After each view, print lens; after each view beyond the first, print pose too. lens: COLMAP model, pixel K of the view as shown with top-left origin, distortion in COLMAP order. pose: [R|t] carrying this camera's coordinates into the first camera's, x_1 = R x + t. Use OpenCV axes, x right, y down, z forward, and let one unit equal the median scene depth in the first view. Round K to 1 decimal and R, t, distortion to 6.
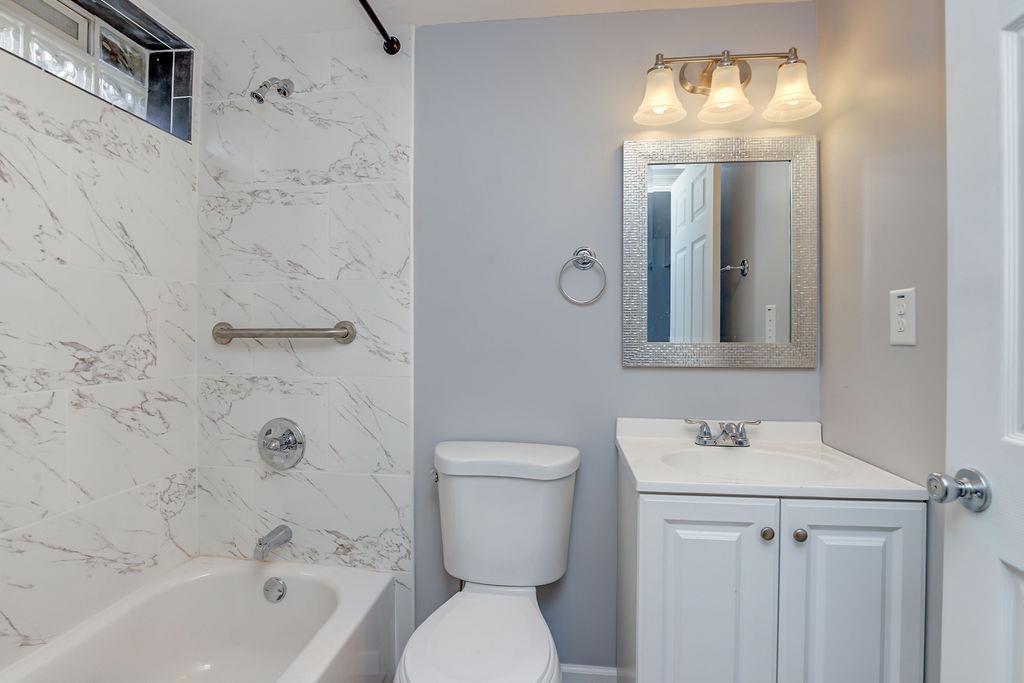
lens RADIAL K [[478.9, 0, 508.3], [0, 478.9, 333.3], [0, 0, 1]] dist [-0.025848, 0.001482]
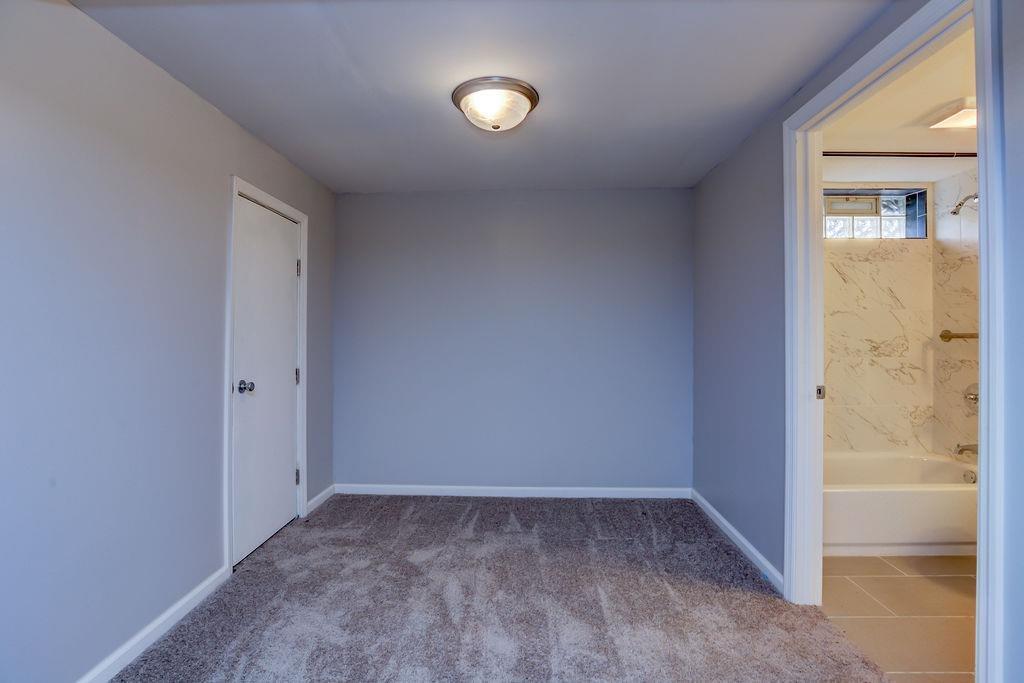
lens RADIAL K [[478.9, 0, 508.3], [0, 478.9, 333.3], [0, 0, 1]] dist [-0.025848, 0.001482]
pose [[0.112091, -0.002658, -0.993694, 1.154808], [0.002344, 0.999994, -0.002410, -0.010763], [0.993695, -0.002059, 0.112096, -1.022493]]
